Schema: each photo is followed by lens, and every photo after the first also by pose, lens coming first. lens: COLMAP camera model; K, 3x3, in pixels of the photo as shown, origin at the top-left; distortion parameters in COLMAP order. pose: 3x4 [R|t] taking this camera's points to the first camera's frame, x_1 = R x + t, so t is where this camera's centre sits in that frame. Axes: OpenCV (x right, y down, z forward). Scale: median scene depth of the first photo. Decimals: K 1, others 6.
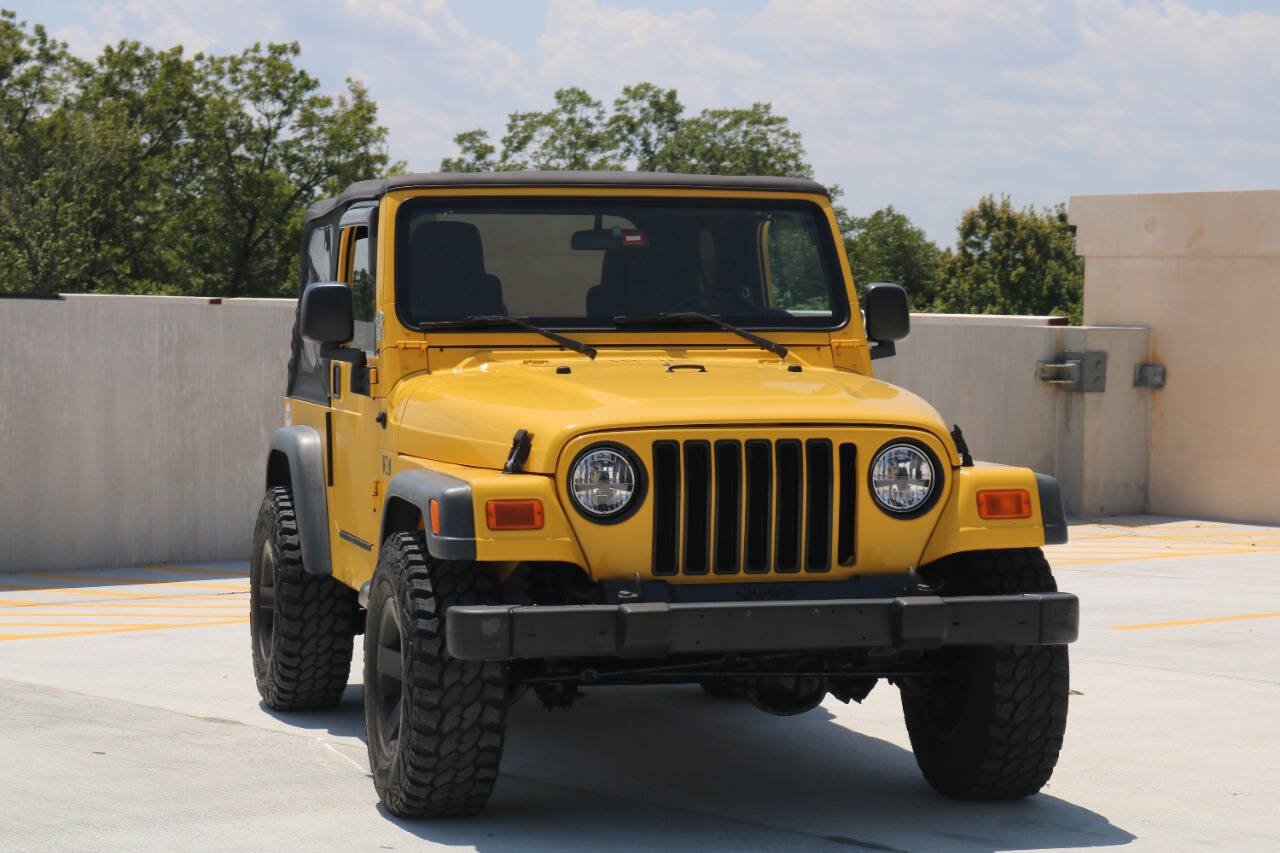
lens RADIAL K [[3076.9, 0, 628.0], [0, 3076.9, 396.2], [0, 0, 1]] dist [0.045132, -0.088415]
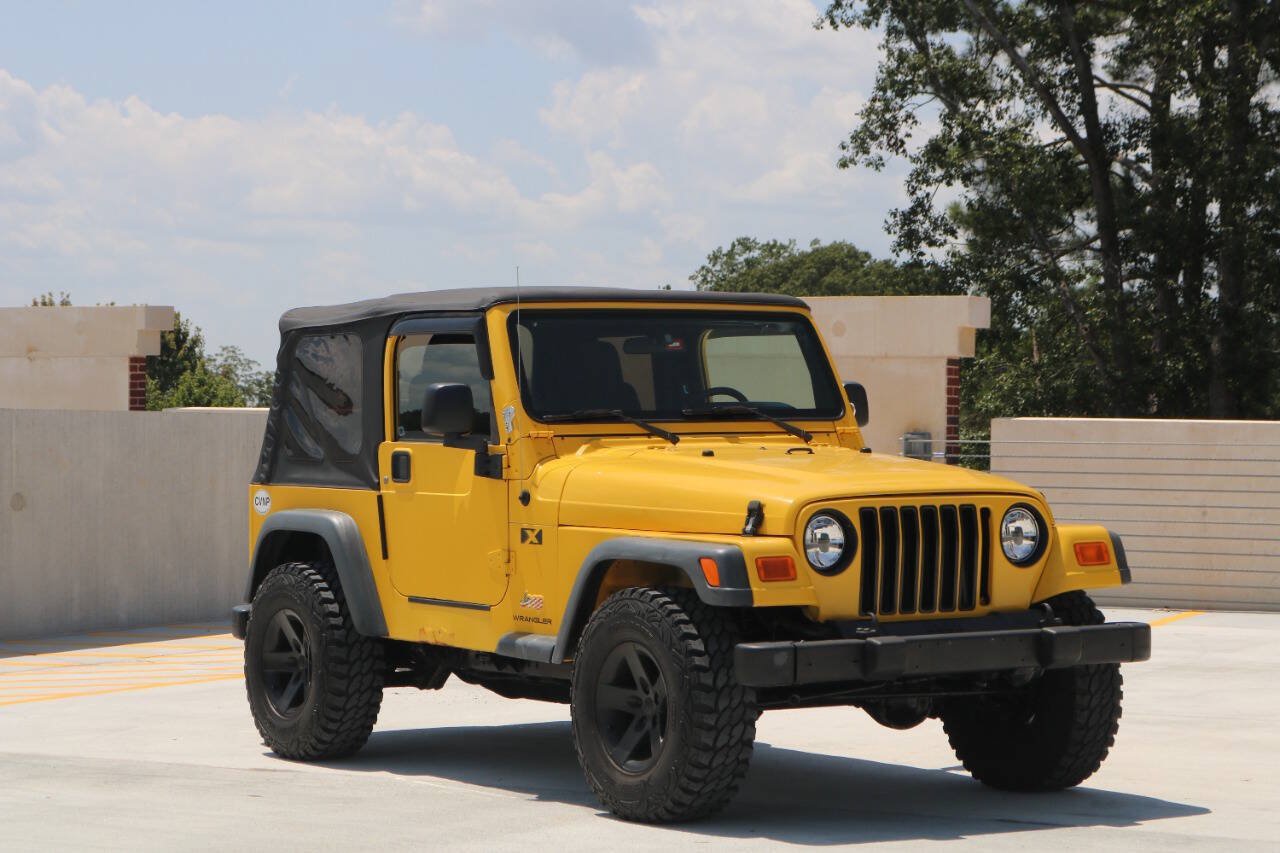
lens RADIAL K [[3076.9, 0, 628.0], [0, 3076.9, 396.2], [0, 0, 1]] dist [0.045132, -0.088415]
pose [[0.944478, -0.005641, 0.328526, -0.478156], [0.016104, 0.999446, -0.029136, 0.004002], [-0.328180, 0.032809, 0.944045, -0.145422]]
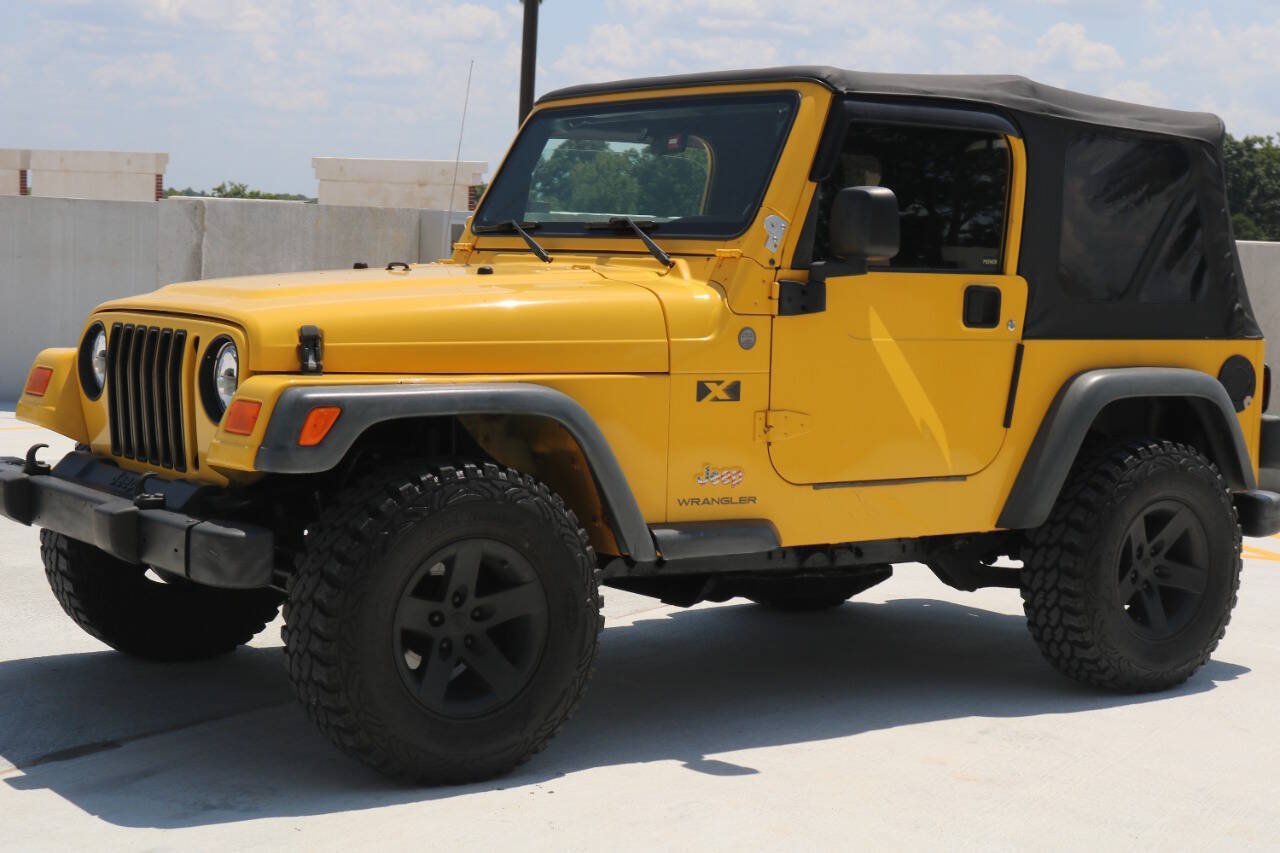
lens RADIAL K [[2085.7, 0, 640.7], [0, 2085.7, 428.6], [0, 0, 1]] dist [-0.029218, -0.127037]
pose [[0.363696, 0.085720, -0.927565, 0.698869], [-0.059122, 0.995874, 0.068851, -0.008356], [0.929640, 0.029799, 0.367263, 0.887060]]
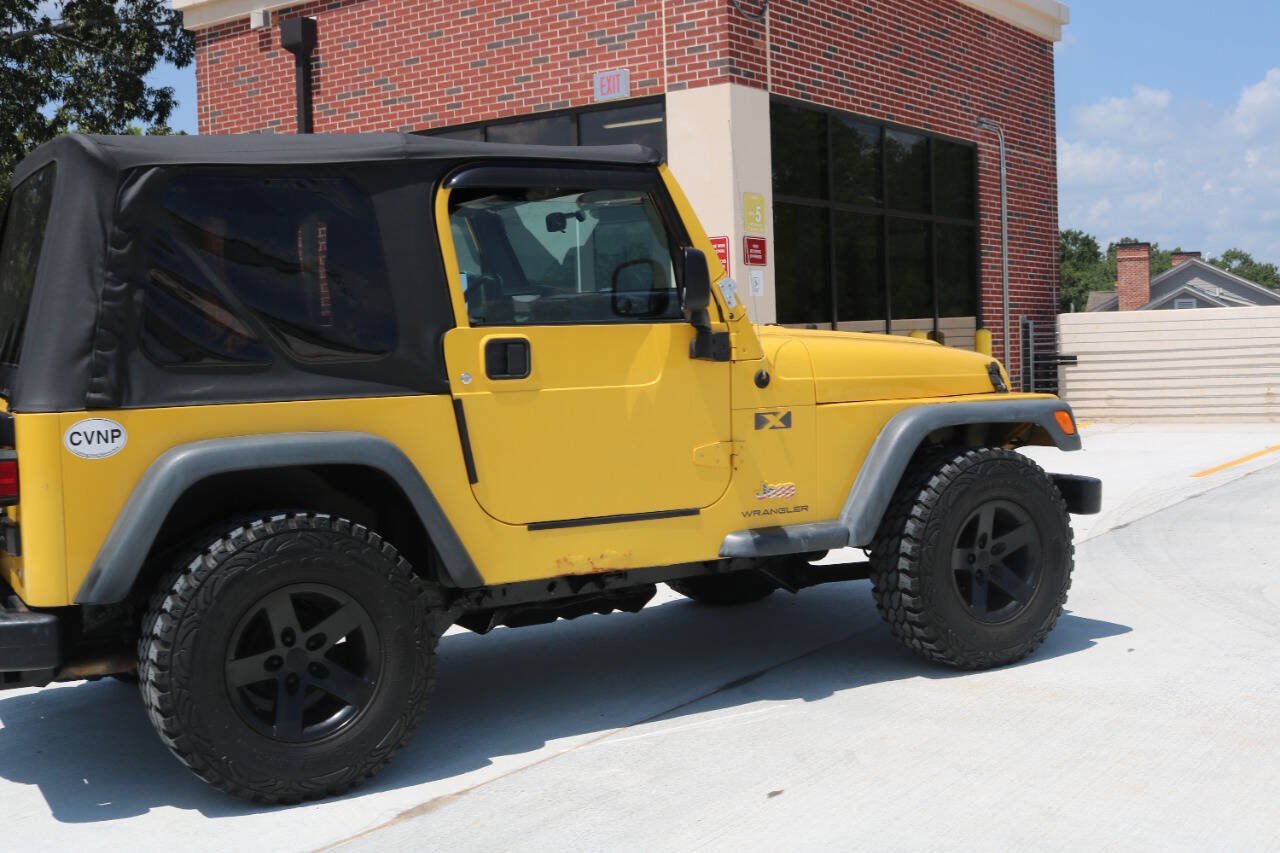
lens RADIAL K [[1507.5, 0, 640.3], [0, 1507.5, 431.5], [0, 0, 1]] dist [-0.108355, 0.121991]
pose [[-0.268548, -0.062159, 0.961259, -0.635491], [0.054965, 0.995301, 0.079716, -0.020428], [-0.961697, 0.074243, -0.263870, 1.311568]]
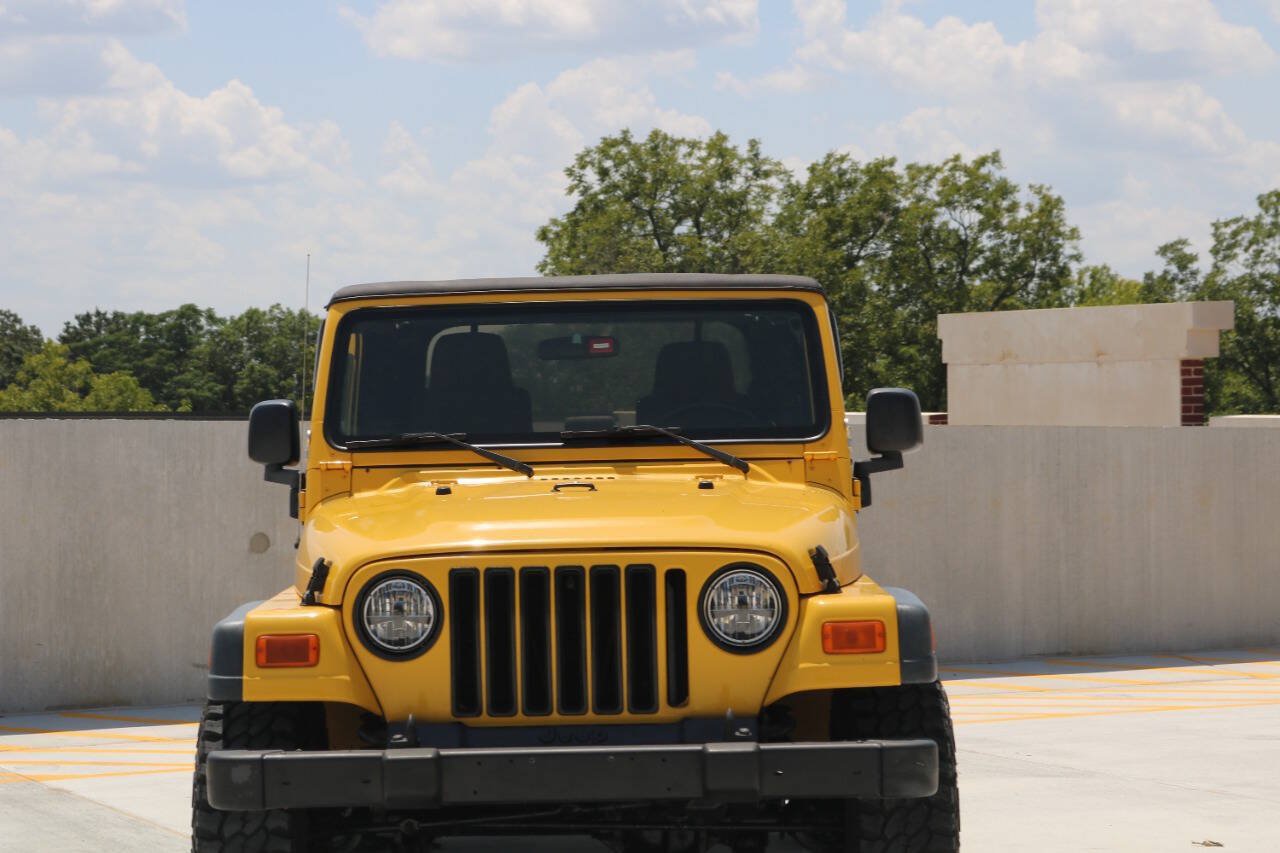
lens RADIAL K [[3076.9, 0, 628.0], [0, 3076.9, 396.2], [0, 0, 1]] dist [0.045132, -0.088415]
pose [[0.967828, -0.021786, -0.250668, 0.281291], [0.012609, 0.999192, -0.038160, -0.001046], [0.251297, 0.033771, 0.967321, 0.127561]]
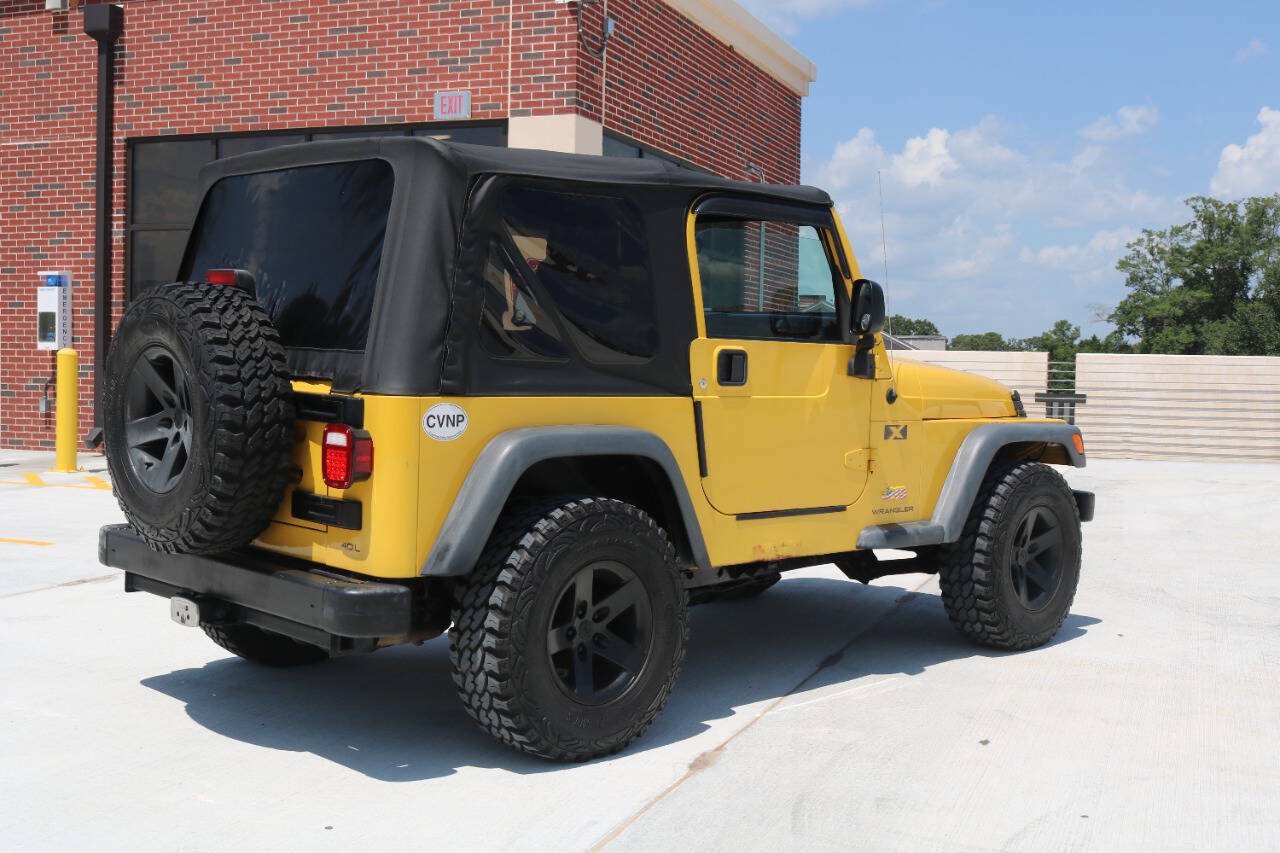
lens RADIAL K [[1506.7, 0, 638.4], [0, 1506.7, 425.5], [0, 0, 1]] dist [-0.106284, 0.144505]
pose [[-0.503595, -0.060551, 0.861815, -0.611623], [-0.002896, 0.997654, 0.068402, -0.024113], [-0.863935, 0.031951, -0.502589, 1.547637]]
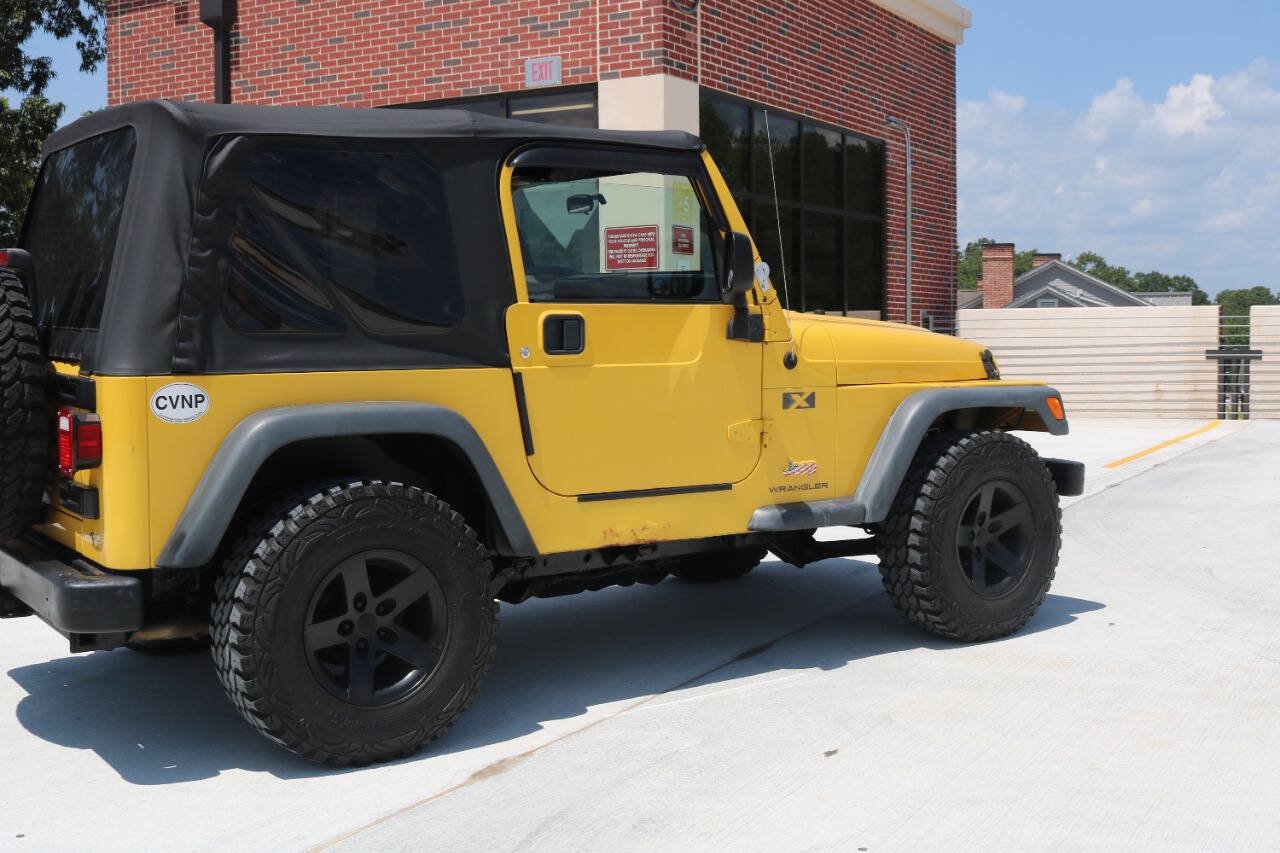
lens RADIAL K [[1506.7, 0, 638.4], [0, 1506.7, 425.5], [0, 0, 1]] dist [-0.106284, 0.144505]
pose [[-0.354726, -0.070048, 0.932343, -0.632225], [0.030651, 0.995782, 0.086476, -0.019715], [-0.934468, 0.059252, -0.351083, 1.382339]]
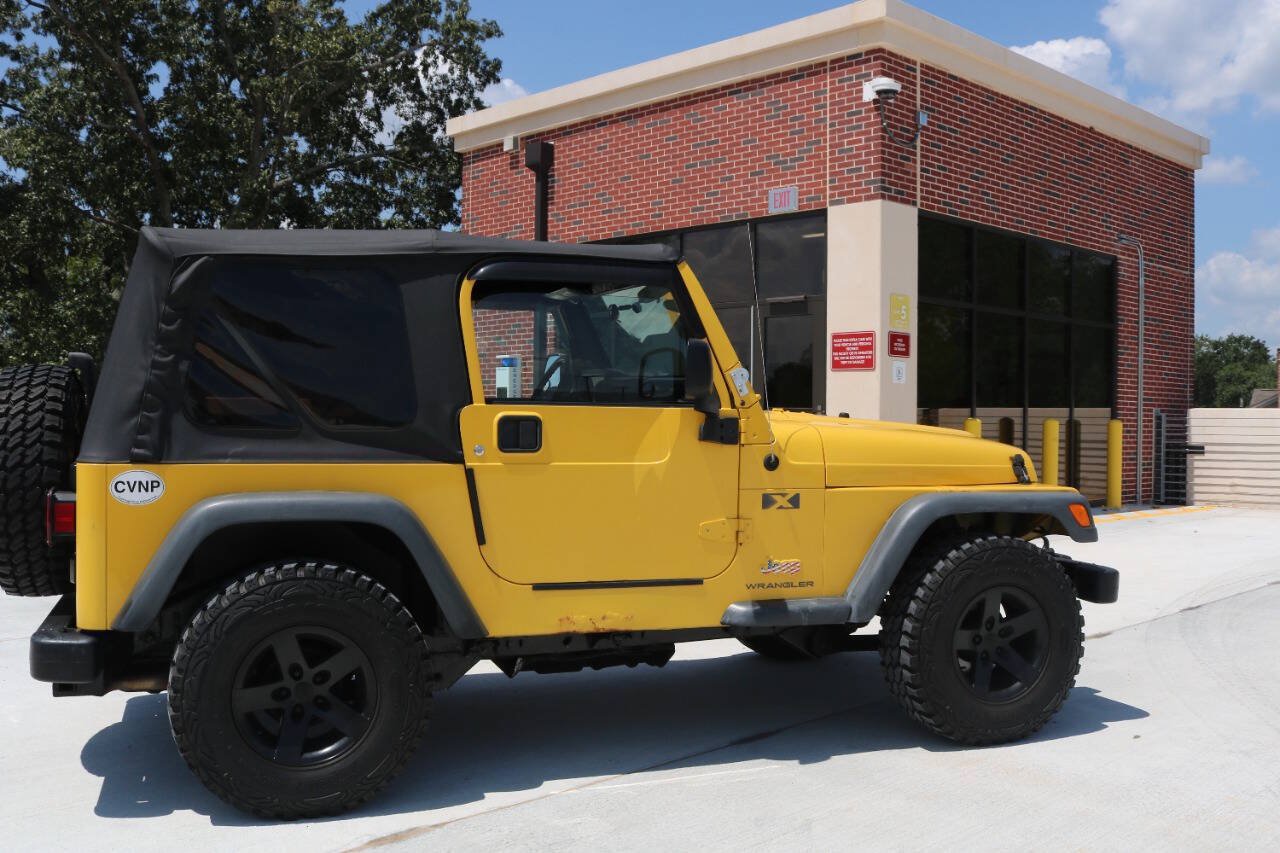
lens RADIAL K [[1234.3, 0, 642.2], [0, 1234.3, 430.4], [0, 0, 1]] dist [-0.139333, 0.132377]
pose [[-0.086373, -0.027310, 0.995888, -0.594961], [0.017425, 0.999430, 0.028918, -0.020736], [-0.996110, 0.019851, -0.085848, 1.208882]]
